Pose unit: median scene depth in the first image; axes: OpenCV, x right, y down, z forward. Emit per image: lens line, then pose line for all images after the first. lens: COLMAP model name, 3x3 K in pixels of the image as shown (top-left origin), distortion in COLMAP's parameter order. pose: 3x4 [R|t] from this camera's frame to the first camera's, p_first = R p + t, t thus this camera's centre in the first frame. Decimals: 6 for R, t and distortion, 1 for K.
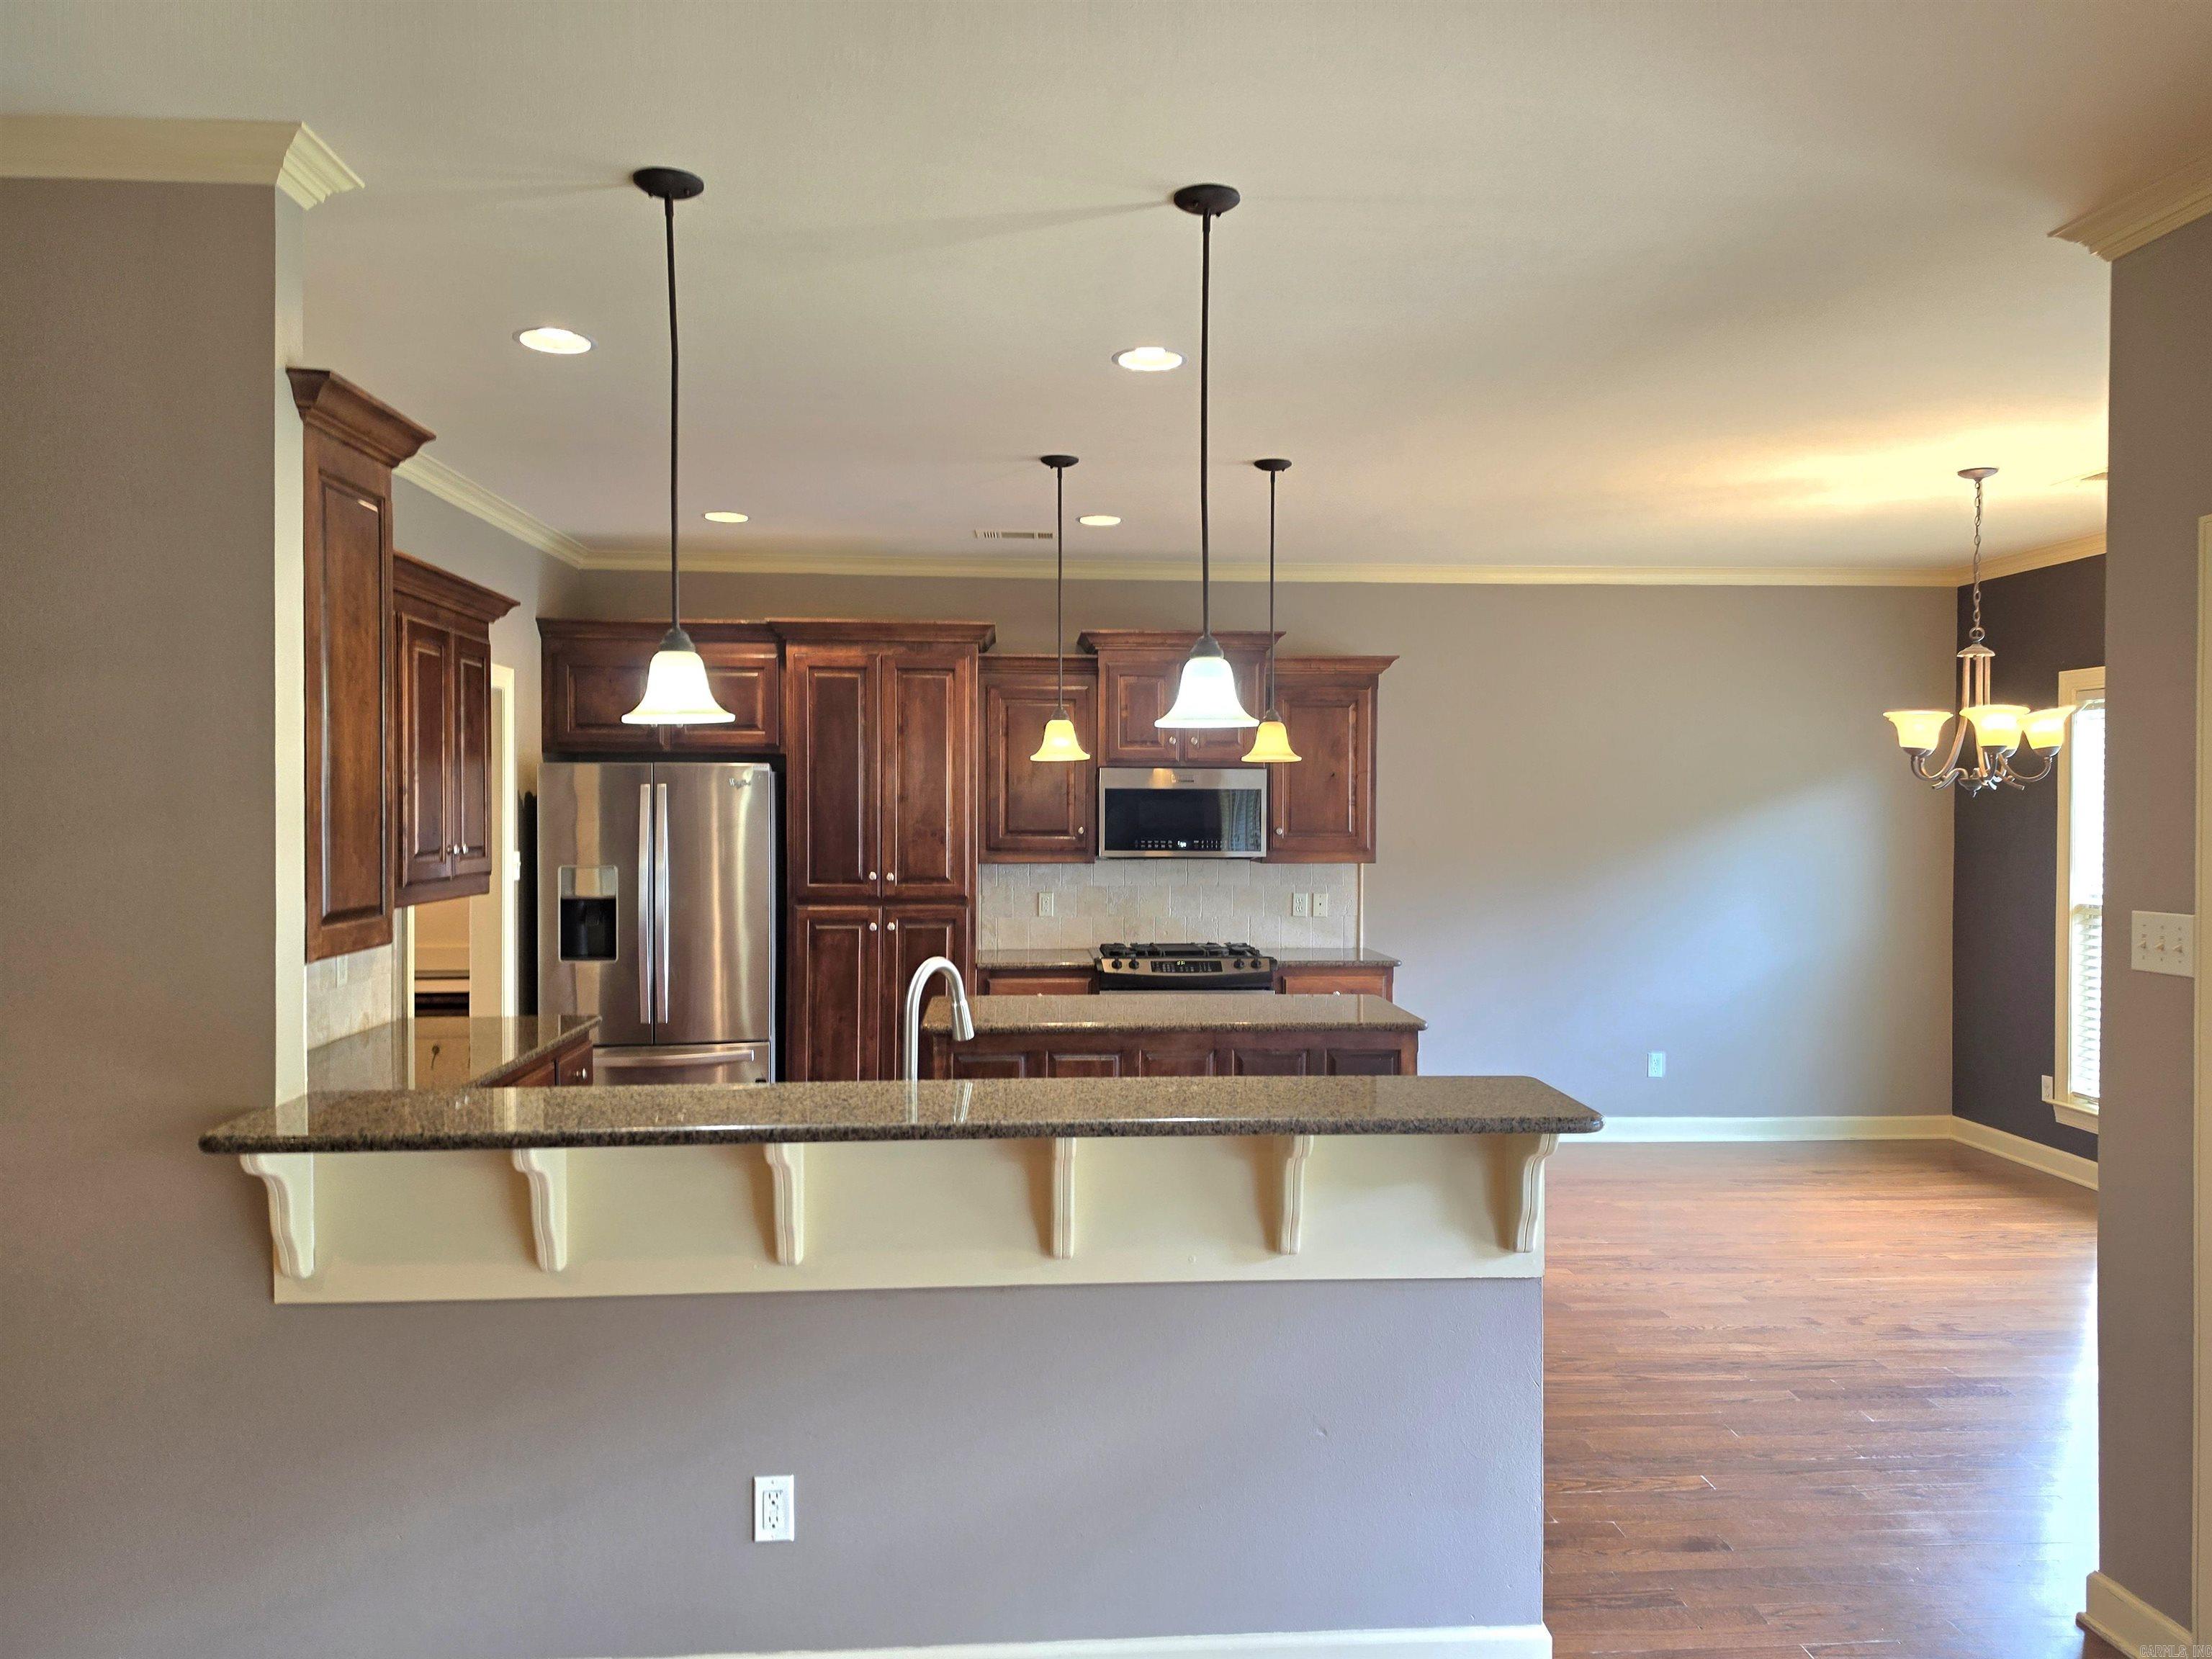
lens RADIAL K [[1525.8, 0, 1101.6], [0, 1525.8, 831.2], [0, 0, 1]] dist [0.042467, -0.043870]
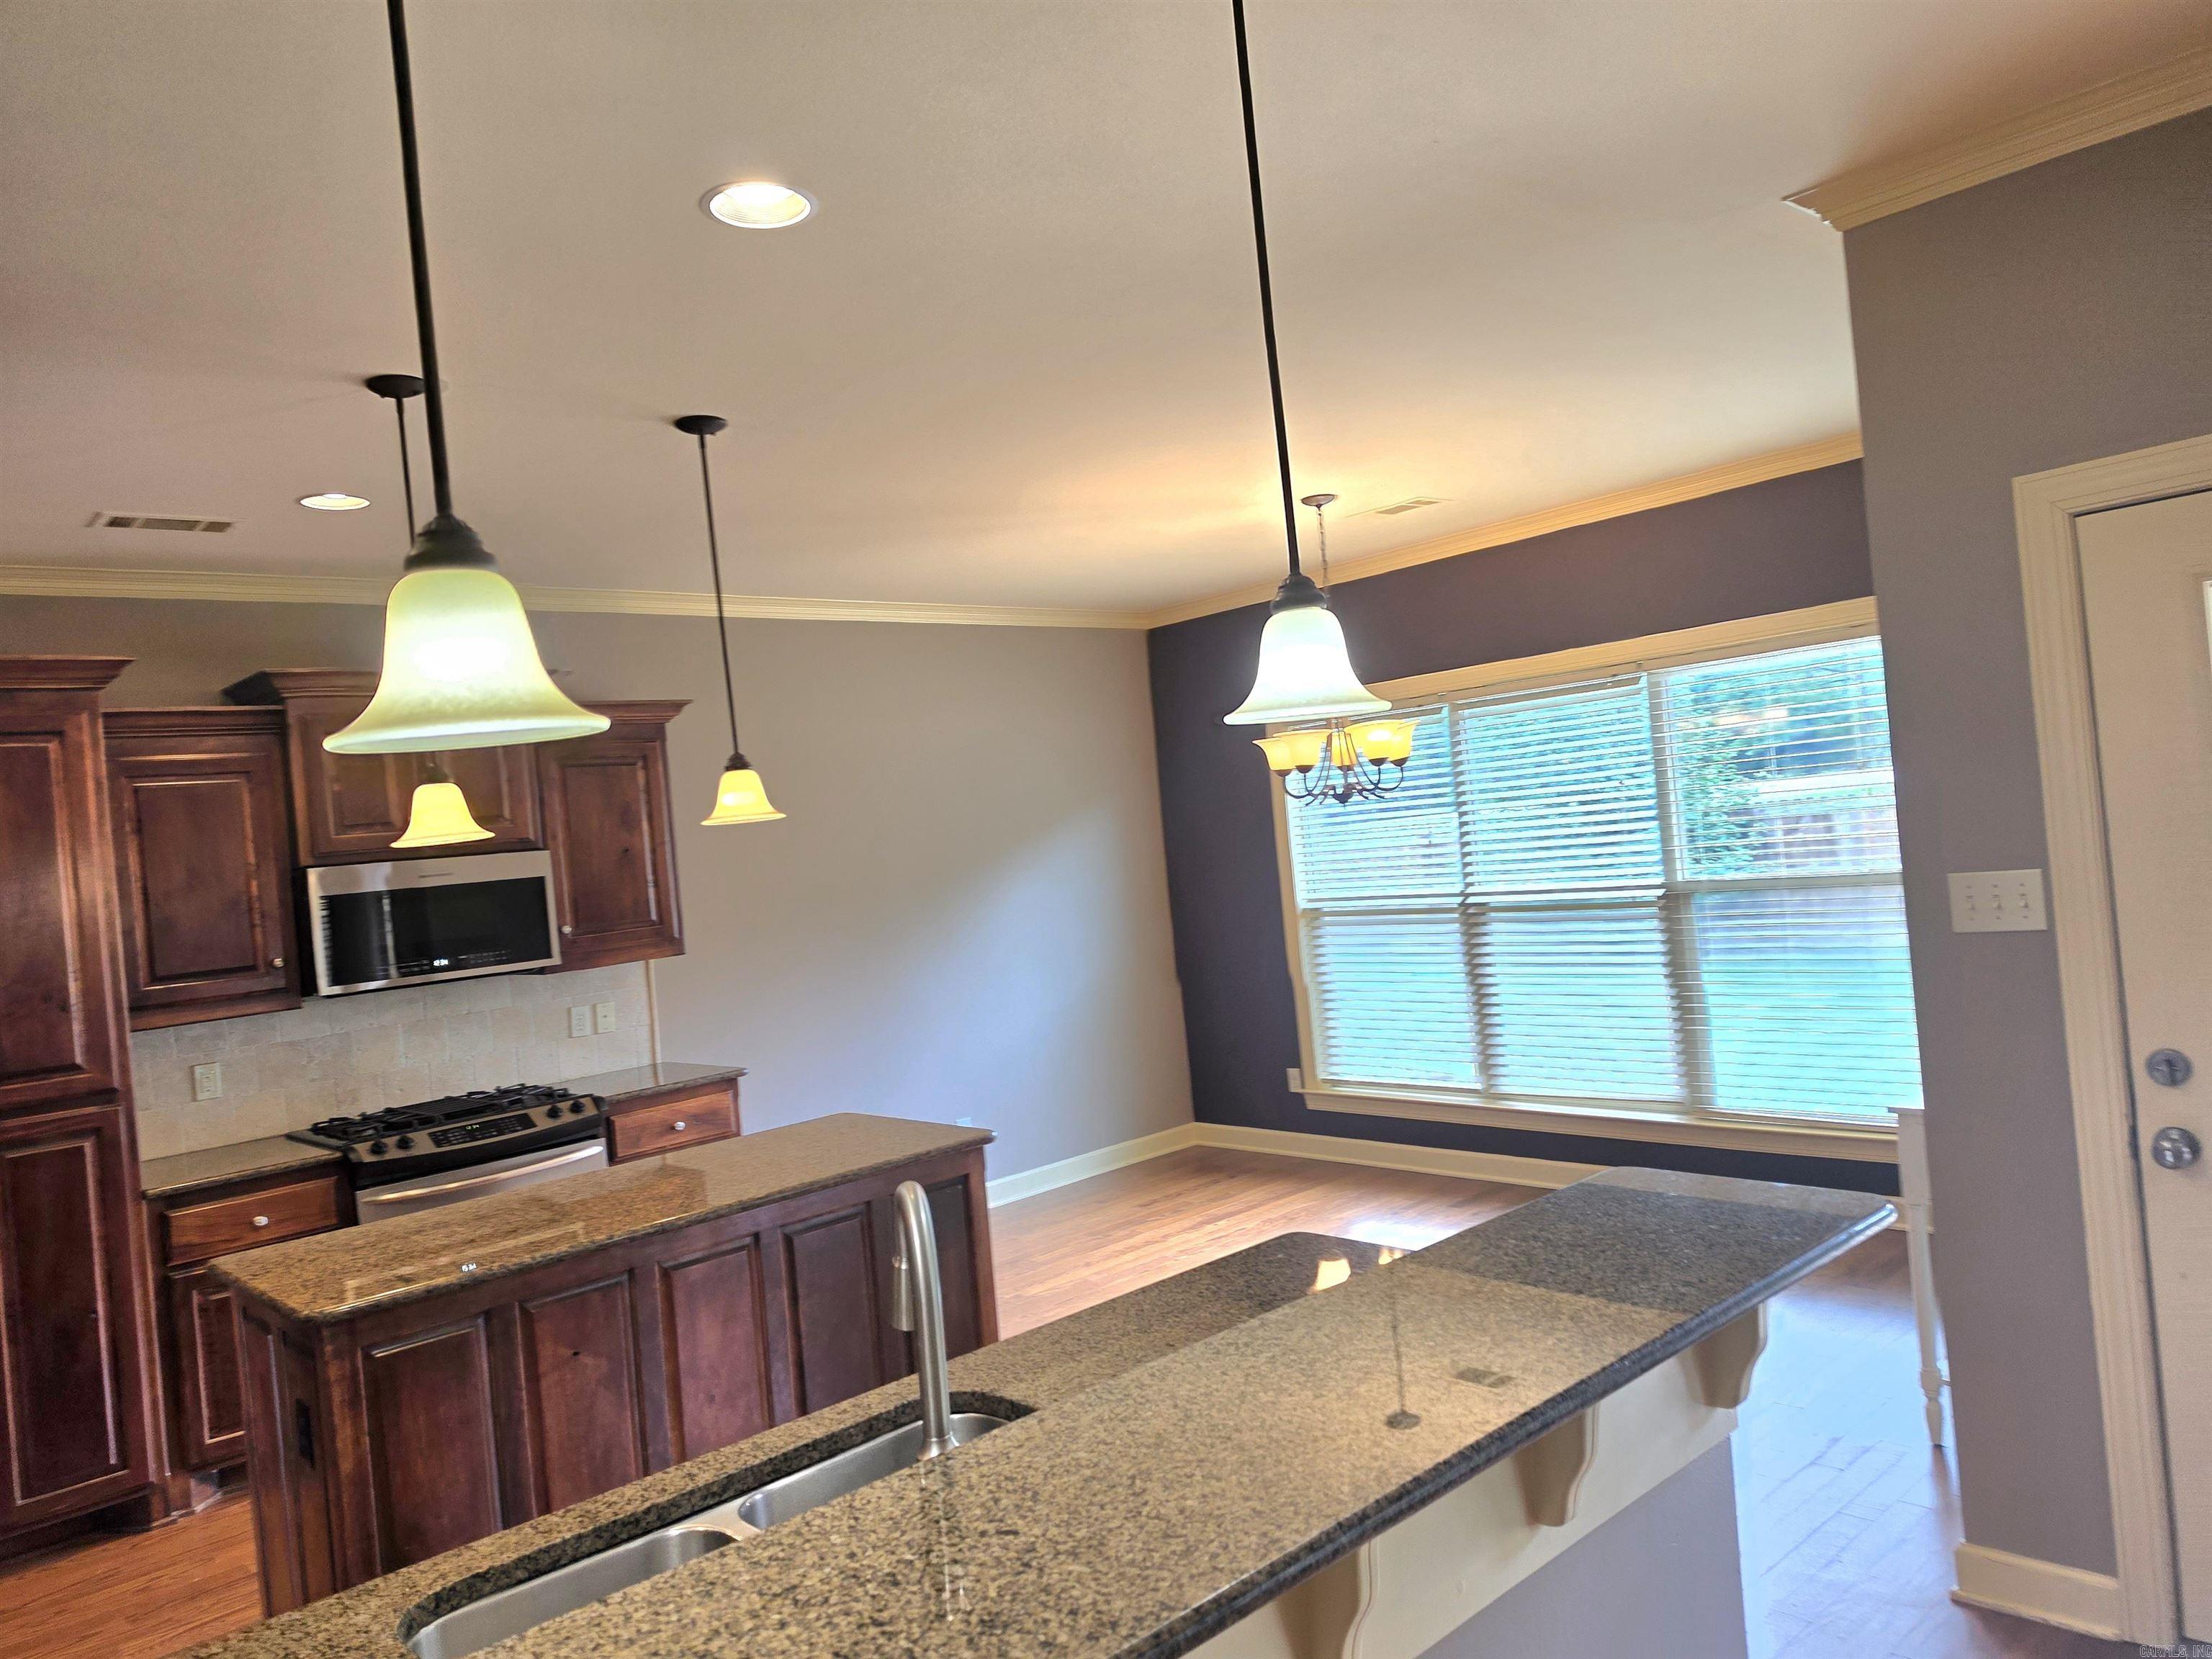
lens RADIAL K [[1525.8, 0, 1119.5], [0, 1525.8, 817.9], [0, 0, 1]] dist [0.042467, -0.043870]
pose [[0.772133, -0.072766, 0.631281, -0.157923], [0.111070, 0.993584, -0.021324, -0.008780], [-0.625679, 0.086581, 0.775261, 0.232953]]
